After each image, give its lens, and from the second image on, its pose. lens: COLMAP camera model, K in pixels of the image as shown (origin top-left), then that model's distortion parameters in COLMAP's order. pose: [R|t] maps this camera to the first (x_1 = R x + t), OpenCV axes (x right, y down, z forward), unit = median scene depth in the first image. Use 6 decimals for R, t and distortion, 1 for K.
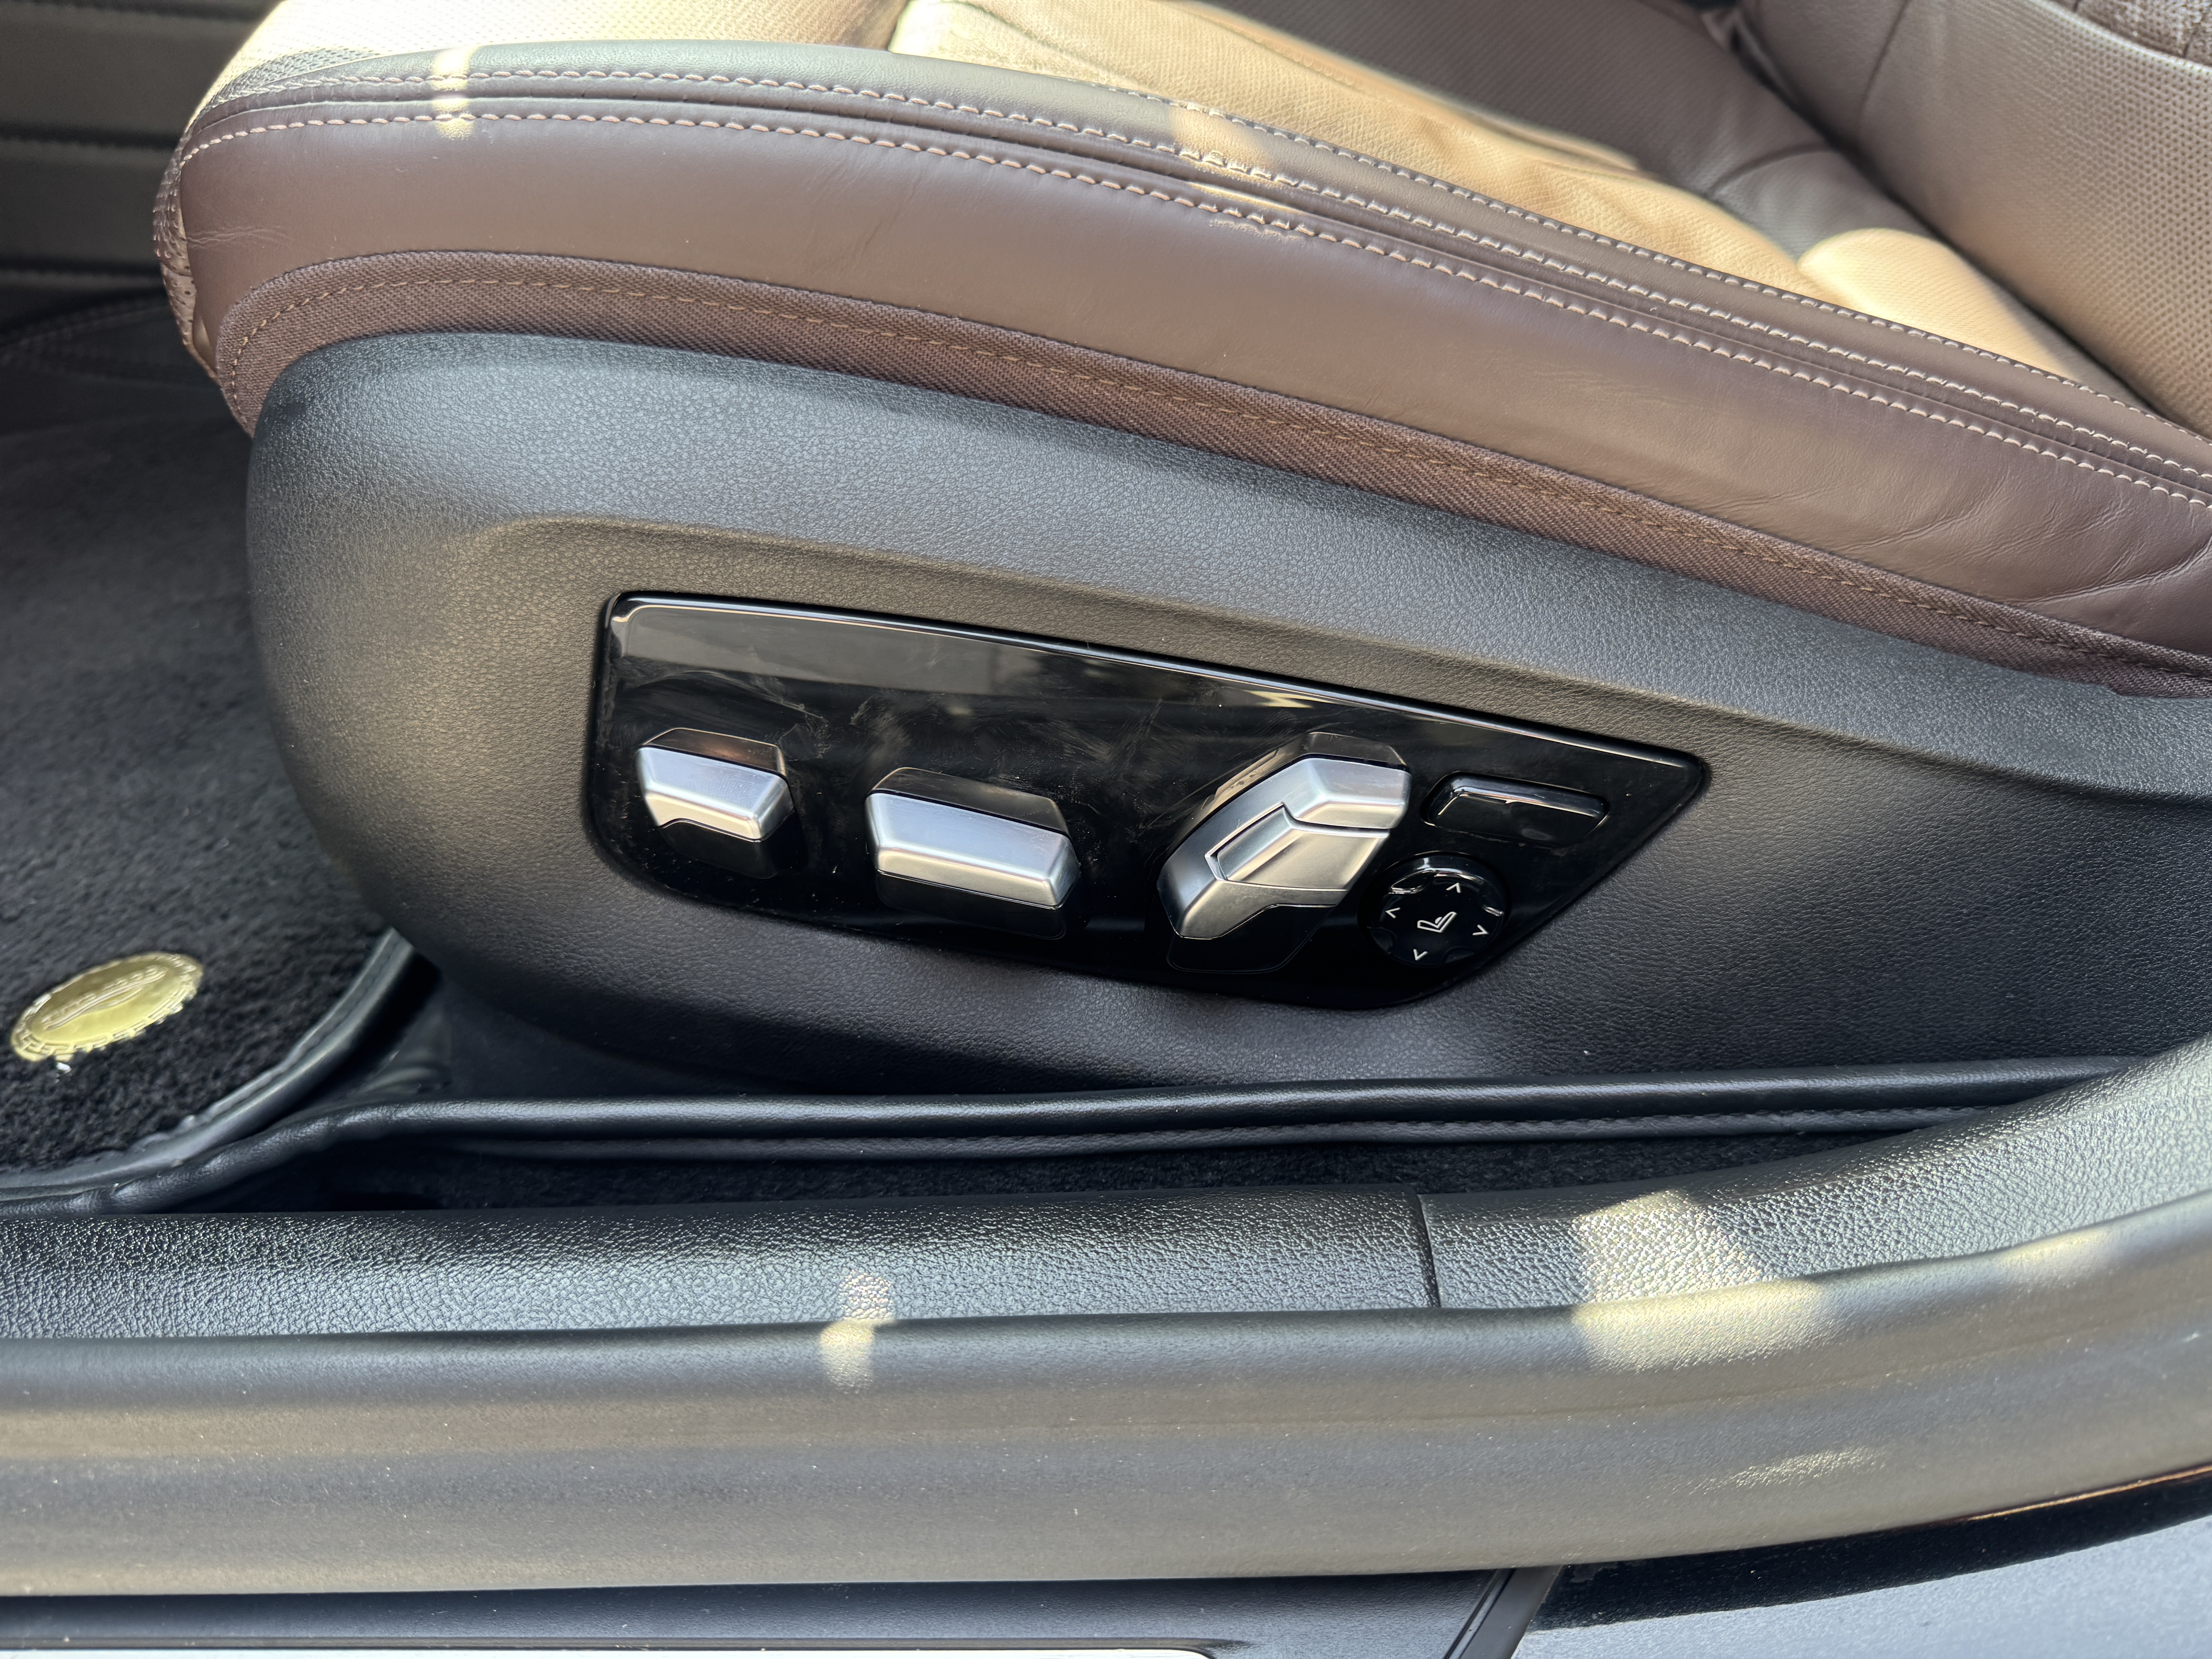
lens RADIAL K [[1567.1, 0, 1125.7], [0, 1567.1, 839.1], [0, 0, 1]] dist [0.046609, -0.071293]
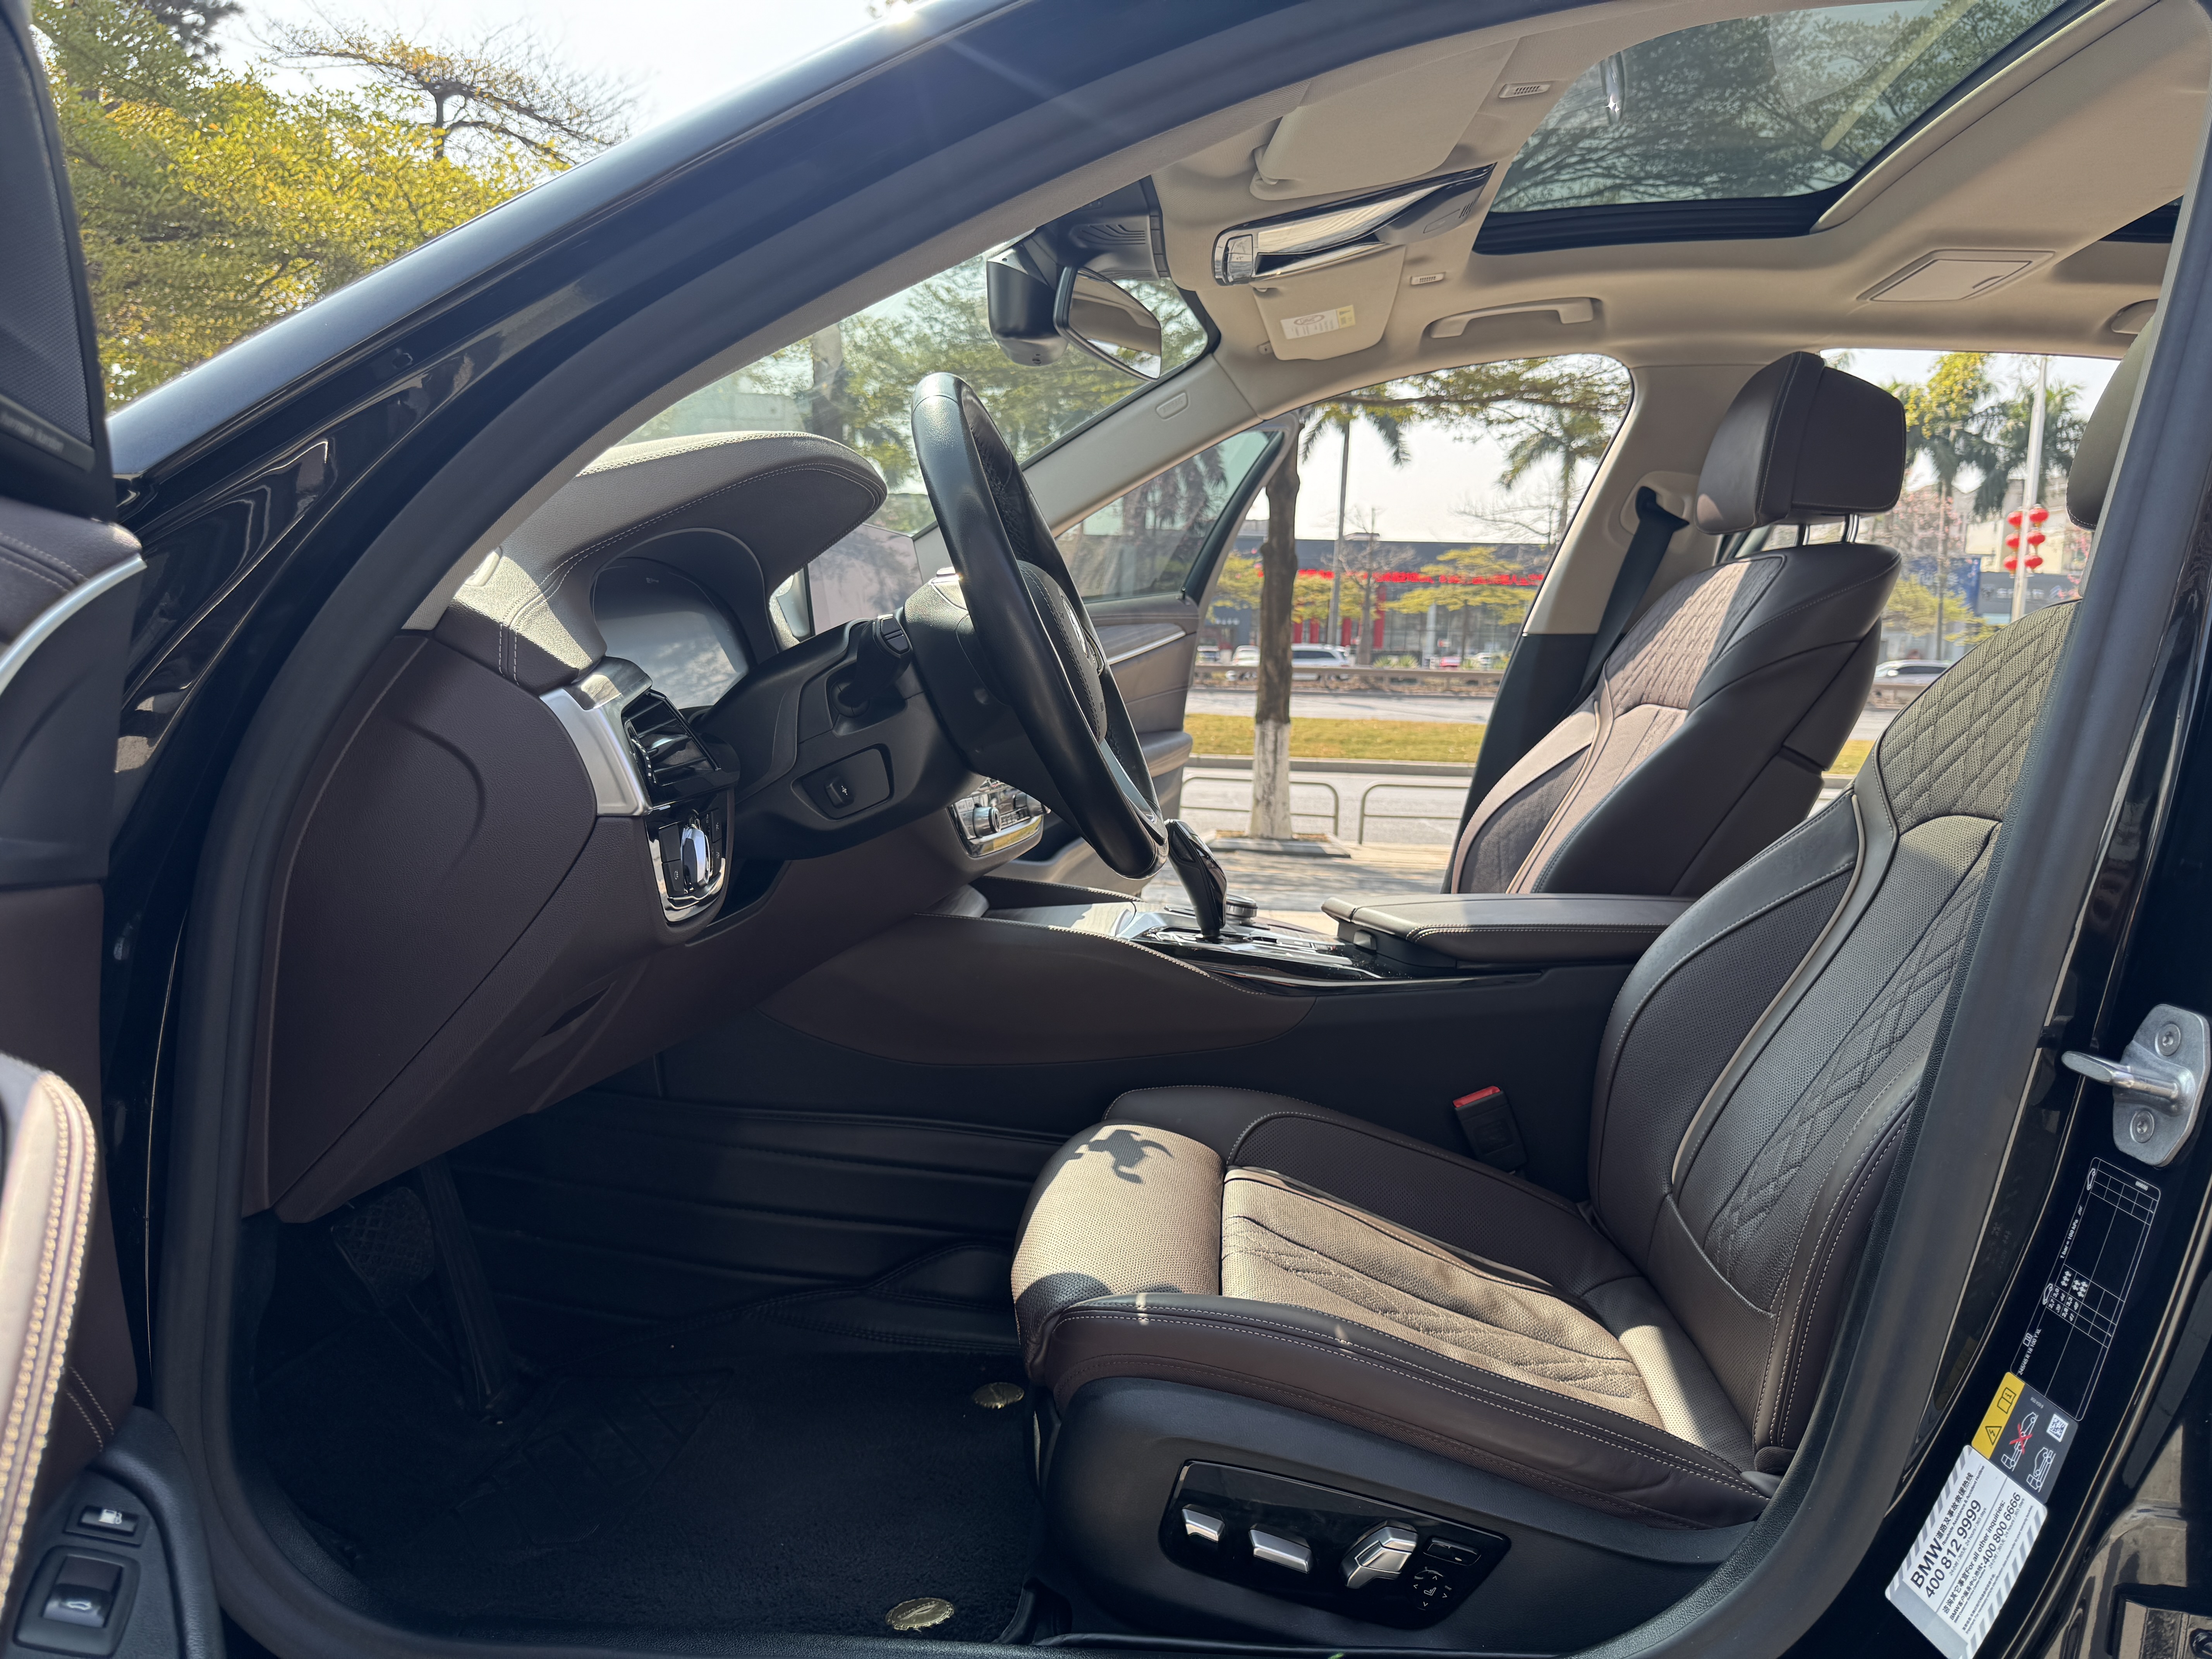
lens RADIAL K [[1567.1, 0, 1125.7], [0, 1567.1, 839.1], [0, 0, 1]] dist [0.046609, -0.071293]
pose [[0.996270, 0.032331, -0.080003, -0.200883], [-0.069118, 0.854050, -0.515579, 0.437679], [0.051658, 0.519185, 0.853099, -2.481042]]
